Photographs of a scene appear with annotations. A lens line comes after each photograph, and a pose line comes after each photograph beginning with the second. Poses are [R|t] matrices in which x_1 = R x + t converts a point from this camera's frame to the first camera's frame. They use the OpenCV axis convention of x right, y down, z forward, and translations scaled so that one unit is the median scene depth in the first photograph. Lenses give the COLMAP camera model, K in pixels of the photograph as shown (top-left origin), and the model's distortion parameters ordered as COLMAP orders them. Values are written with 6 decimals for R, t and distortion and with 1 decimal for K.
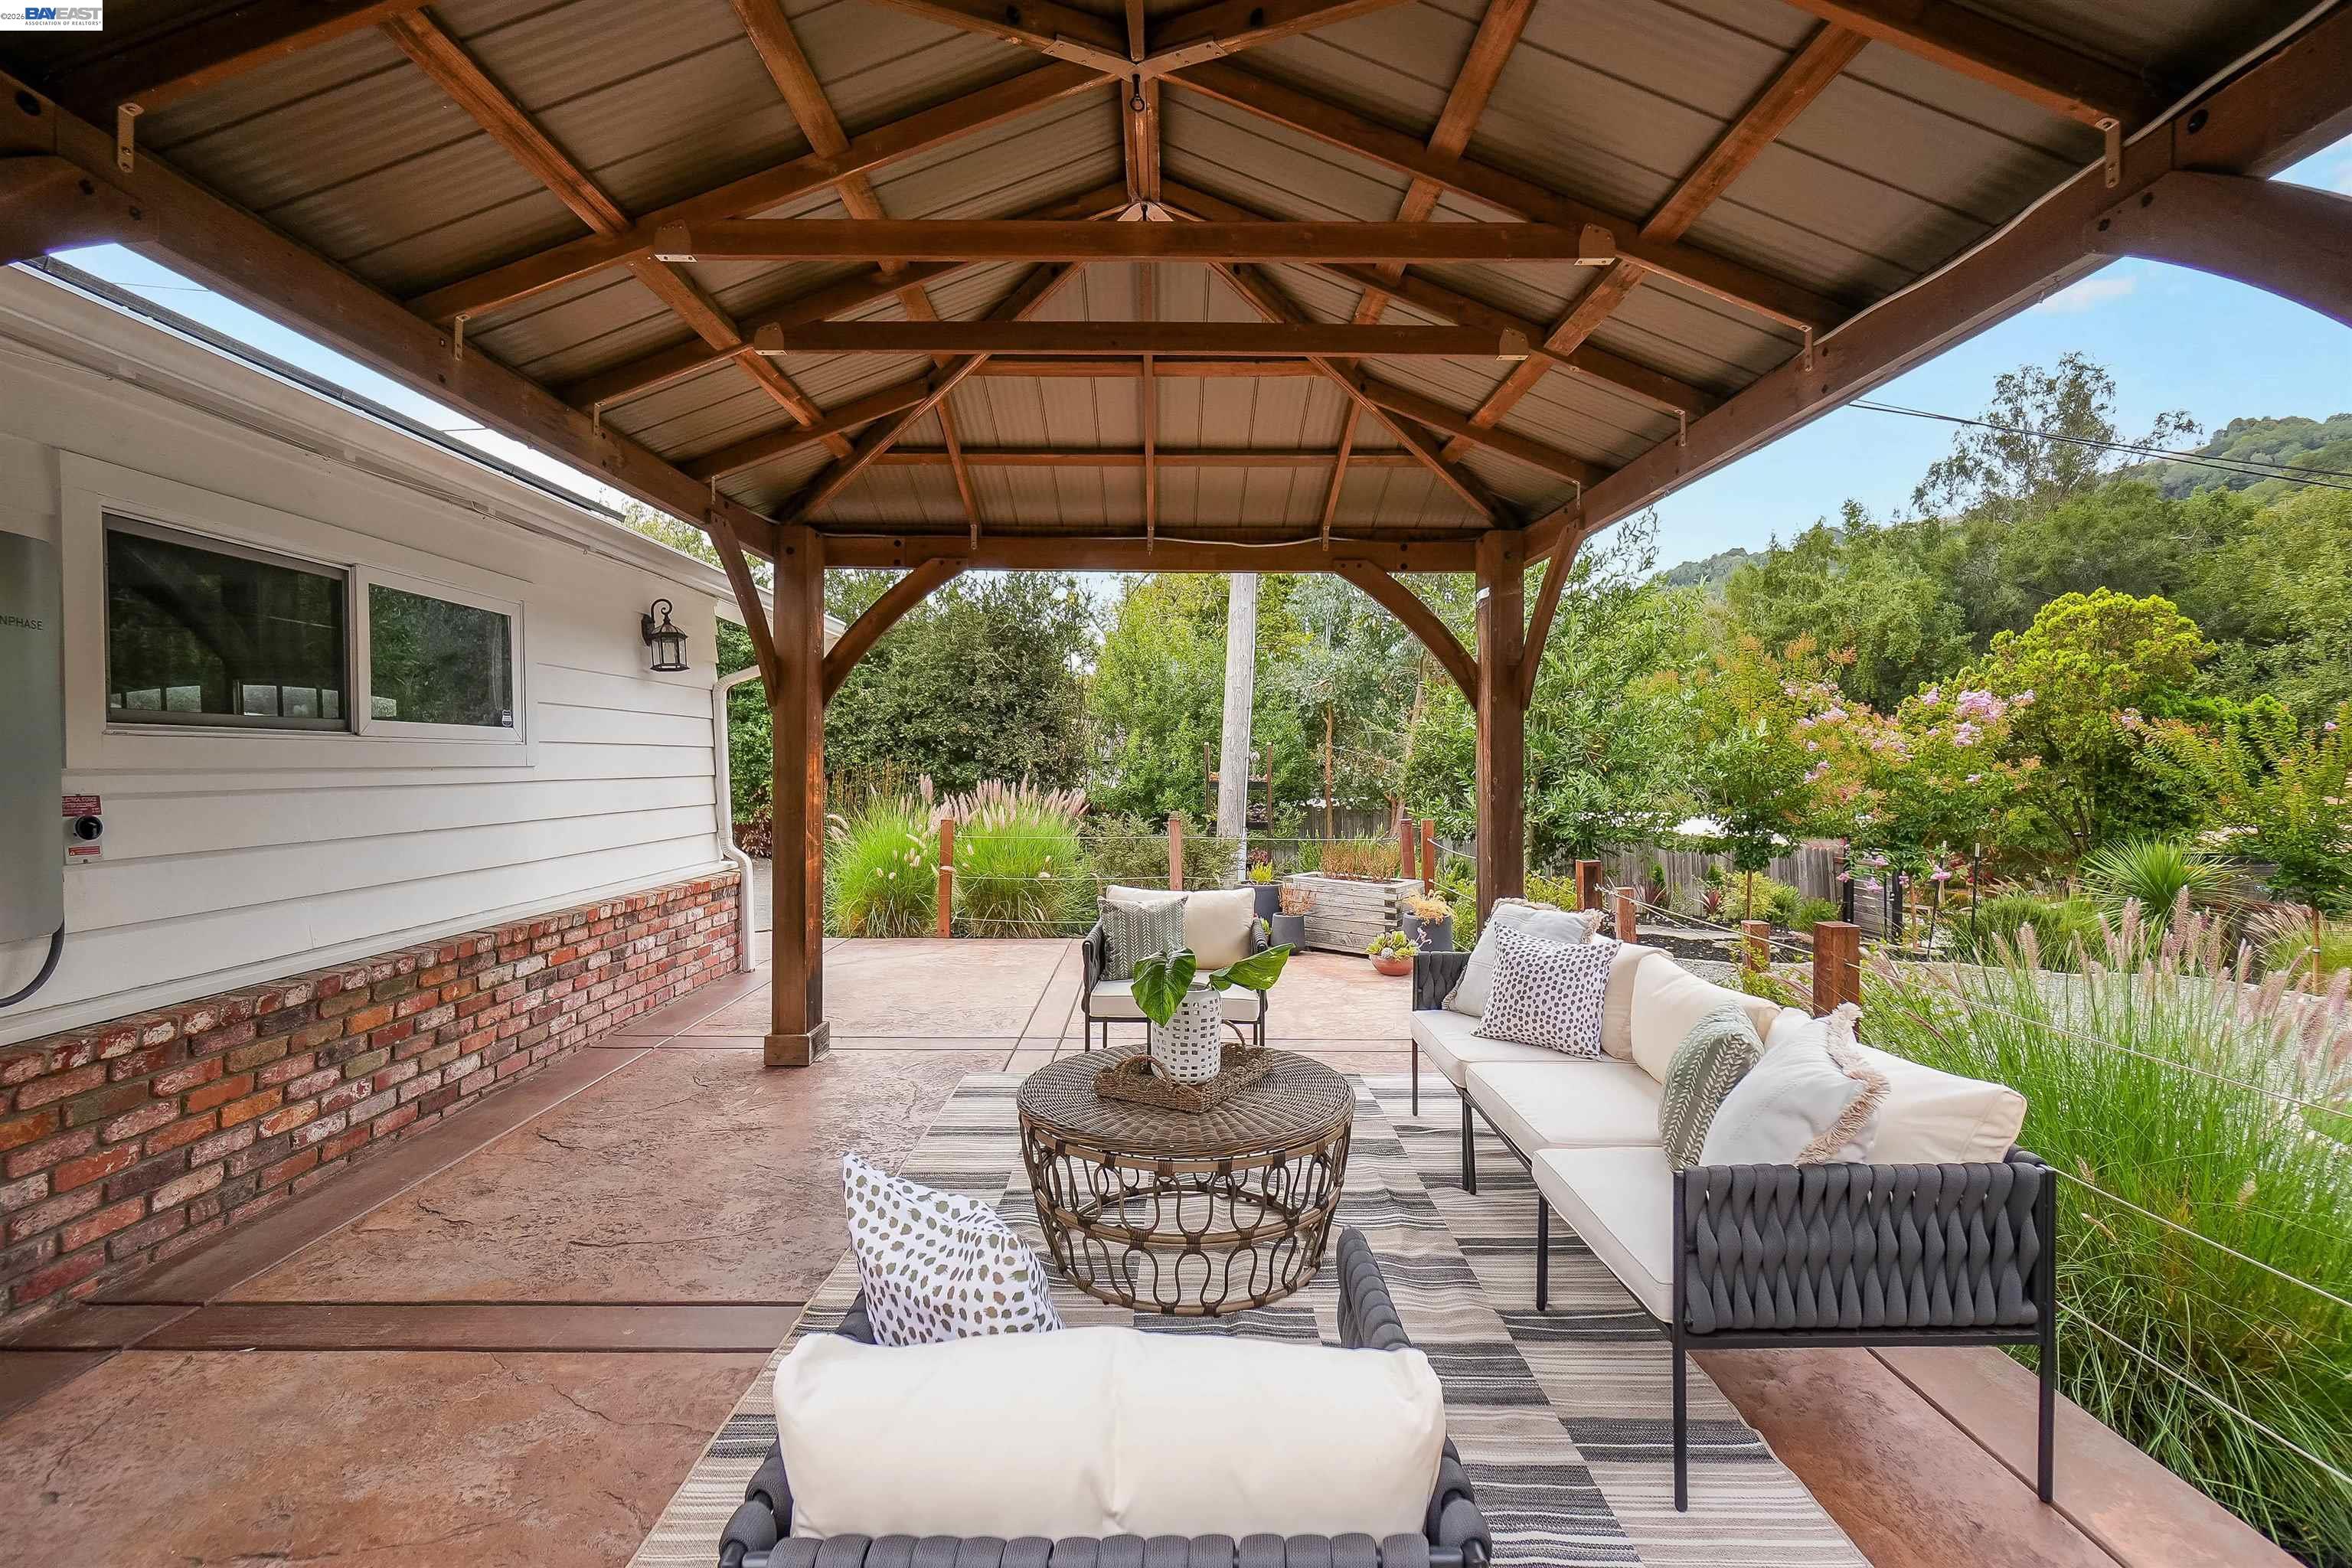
lens RADIAL K [[1041.4, 0, 1176.3], [0, 1041.4, 776.1], [0, 0, 1]] dist [-0.001107, 0.002080]
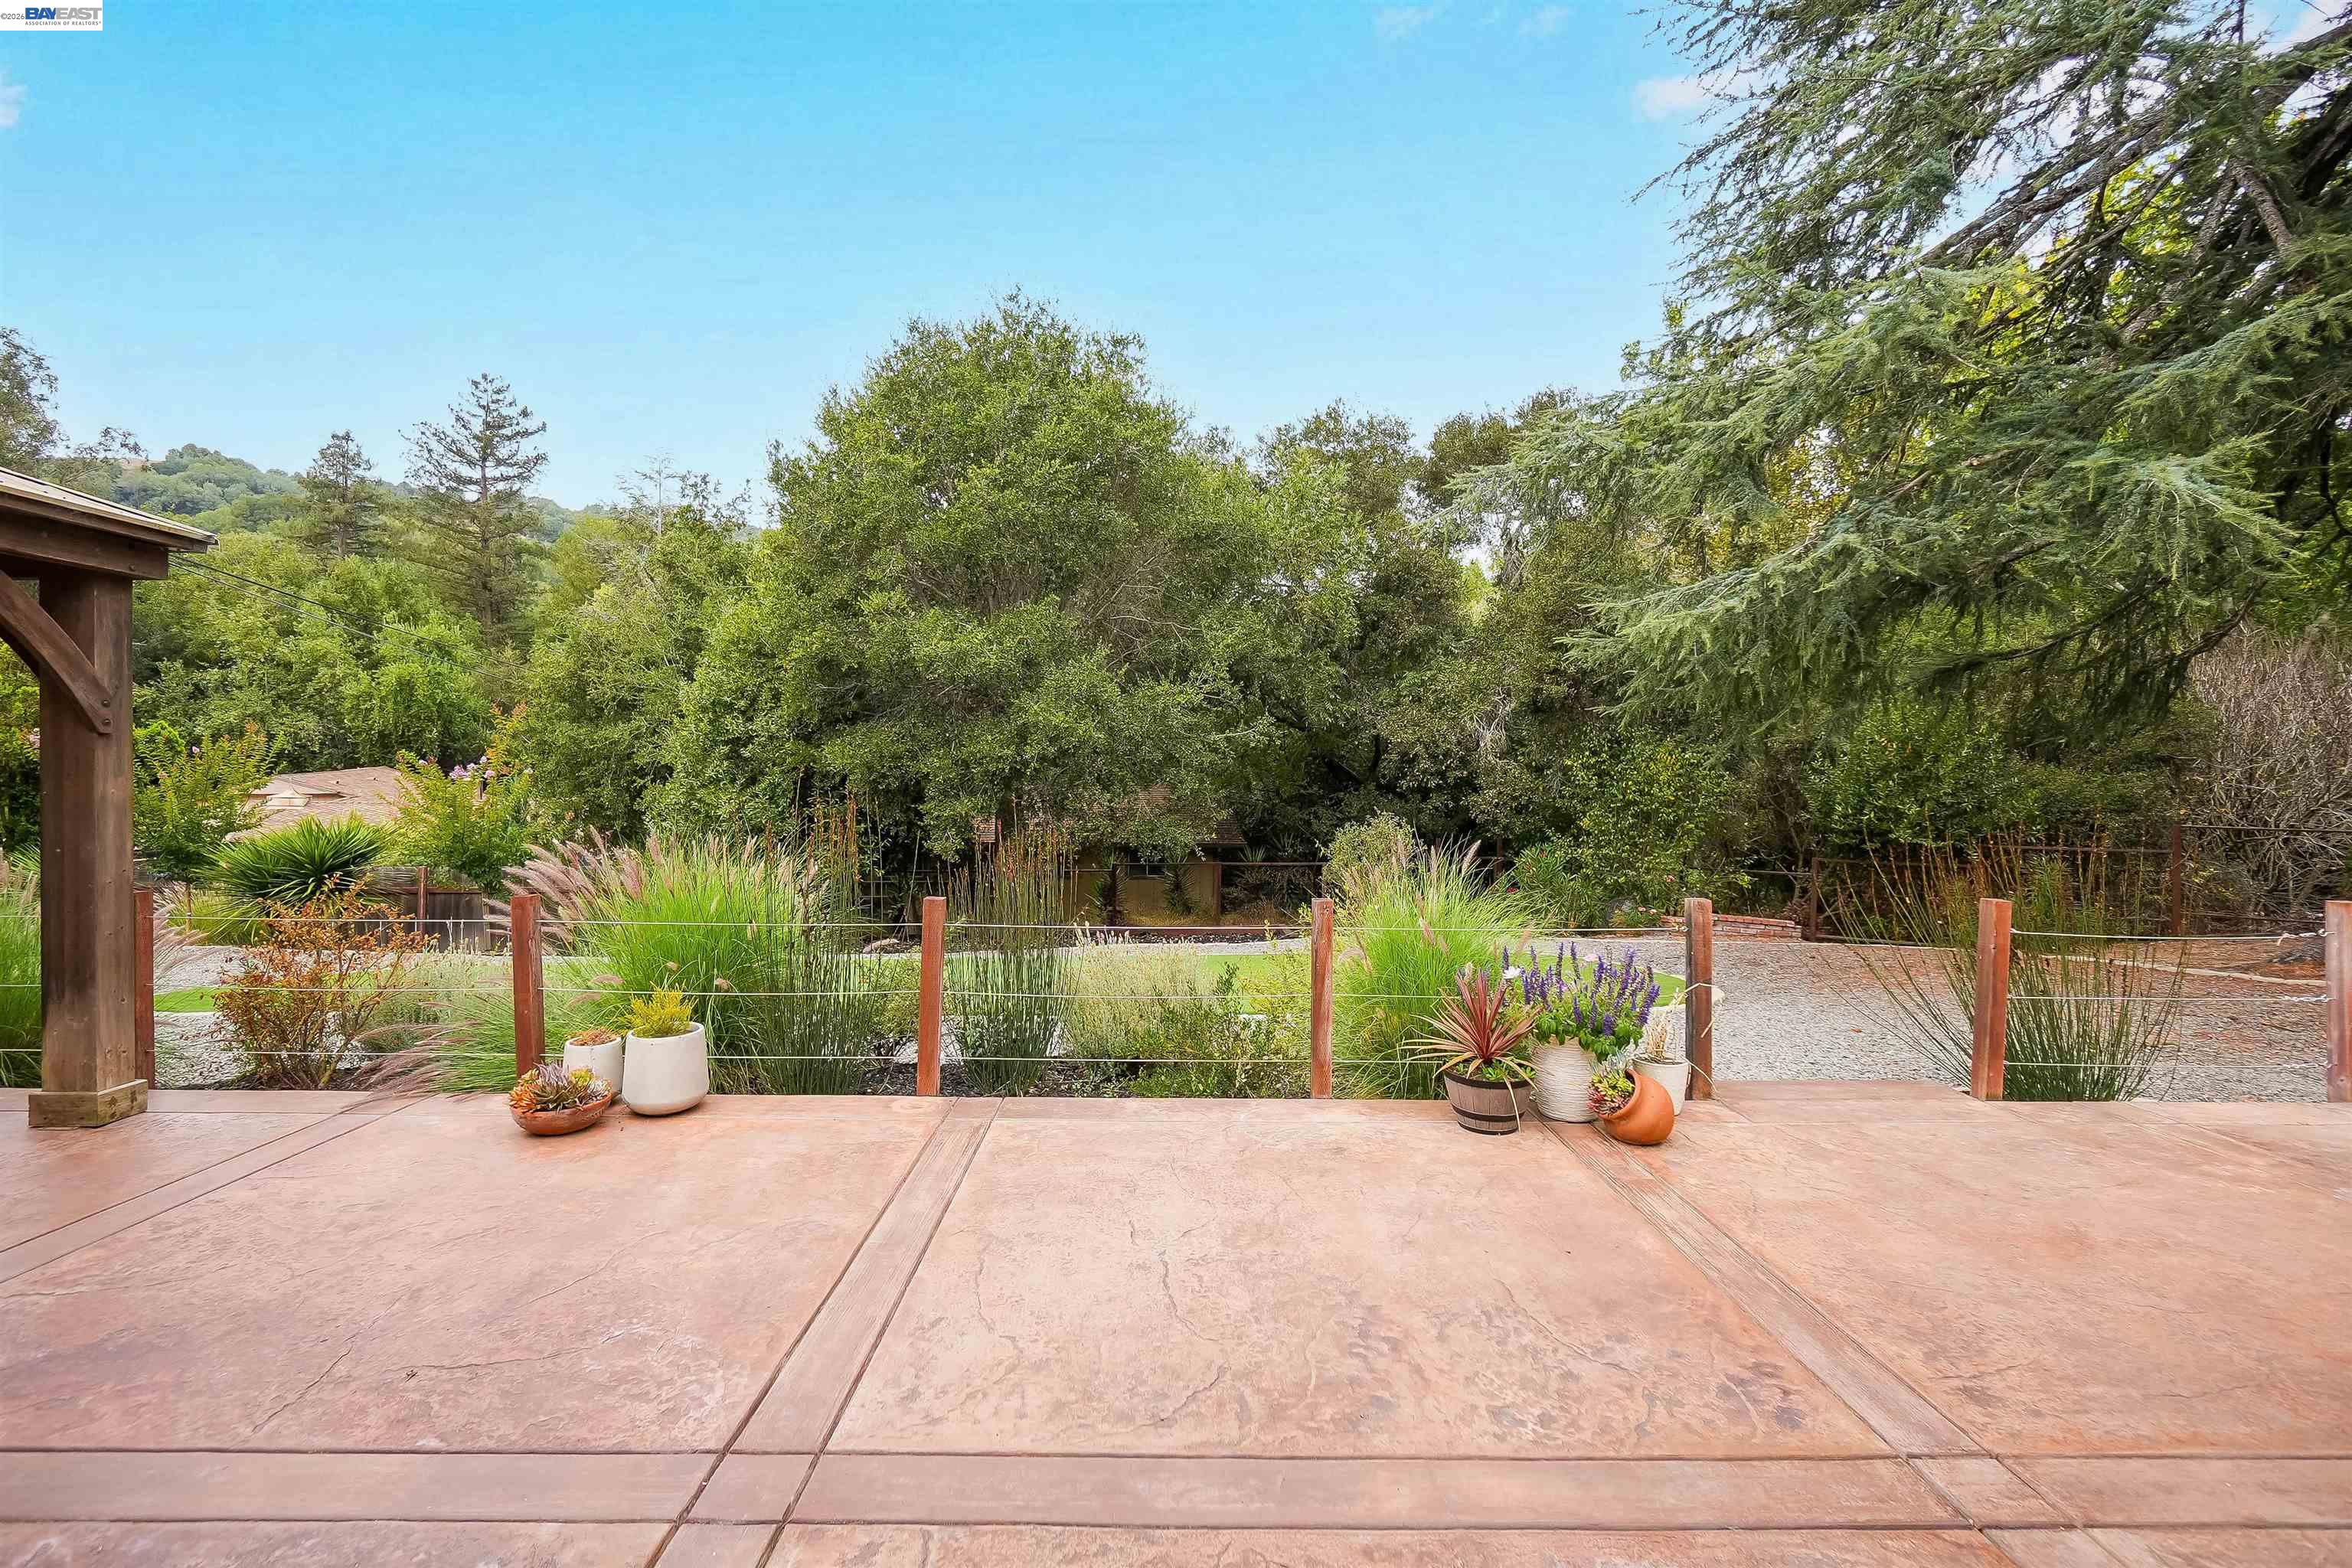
lens RADIAL K [[1041.4, 0, 1179.9], [0, 1041.4, 776.0], [0, 0, 1]] dist [-0.001107, 0.002080]
pose [[0.021058, 0.002667, 0.999775, -0.061575], [0.004101, 0.999988, -0.002754, -0.000983], [-0.999770, 0.004158, 0.021047, -0.082884]]
